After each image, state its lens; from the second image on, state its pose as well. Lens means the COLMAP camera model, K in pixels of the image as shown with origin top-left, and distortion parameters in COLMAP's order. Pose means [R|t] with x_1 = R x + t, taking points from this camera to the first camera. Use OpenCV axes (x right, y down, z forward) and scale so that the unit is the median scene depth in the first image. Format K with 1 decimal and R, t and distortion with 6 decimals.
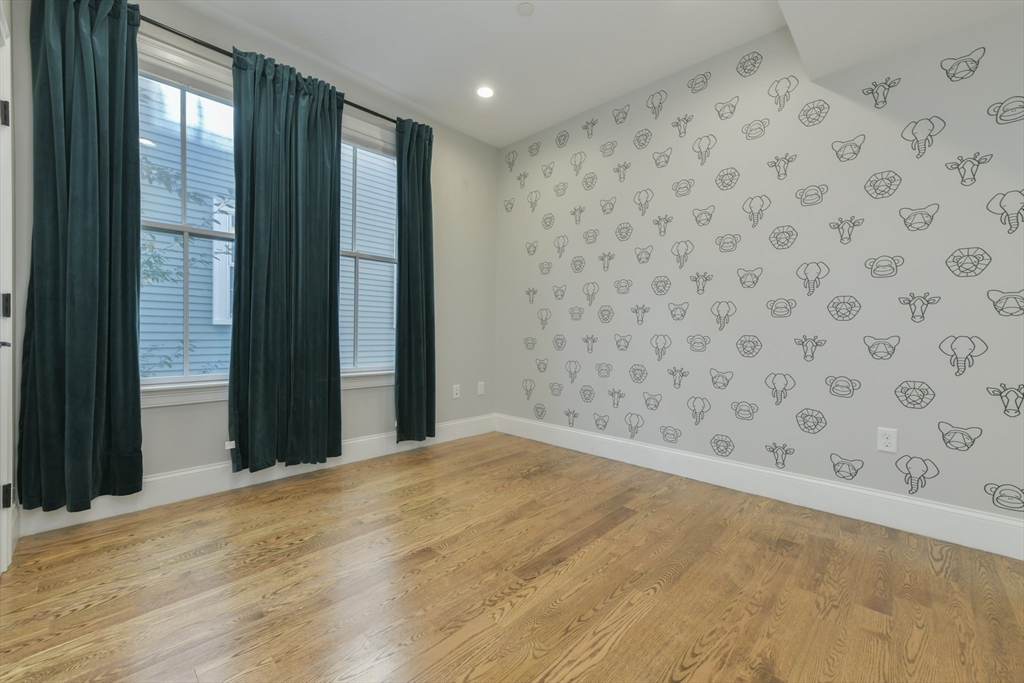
lens RADIAL K [[431.9, 0, 512.0], [0, 431.9, 341.5], [0, 0, 1]] dist [-0.001793, 0.000095]
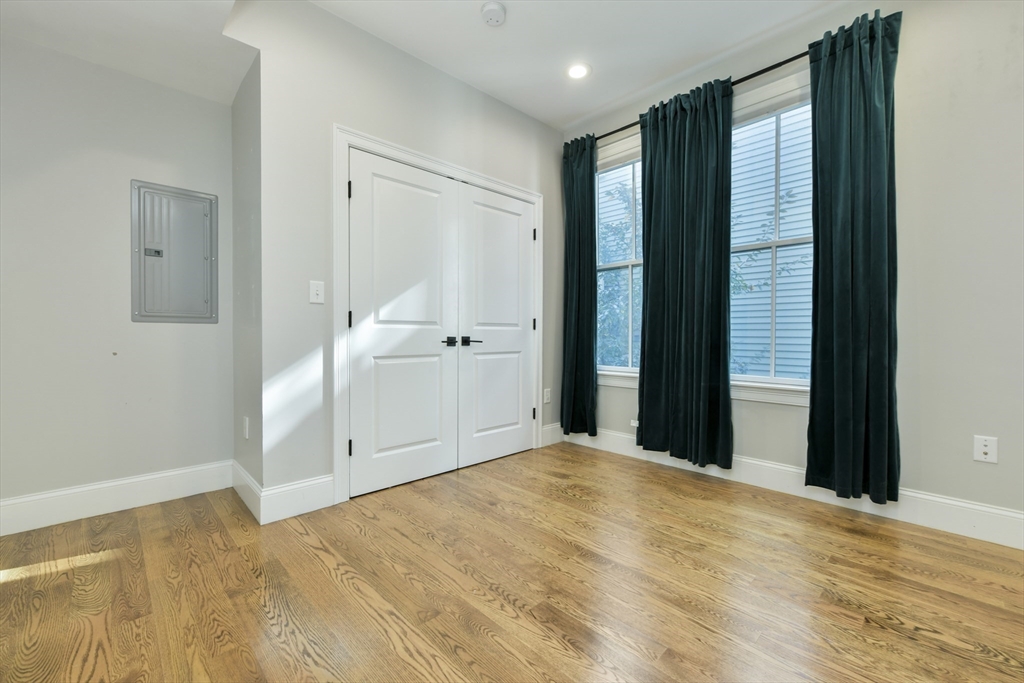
lens RADIAL K [[421.0, 0, 512.0], [0, 421.0, 341.5], [0, 0, 1]] dist [0.000797, 0.000123]
pose [[-0.057950, 0.007526, -0.998291, 0.591053], [-0.021916, 0.999721, 0.008809, -0.007771], [0.998079, 0.022389, -0.057769, 0.656355]]
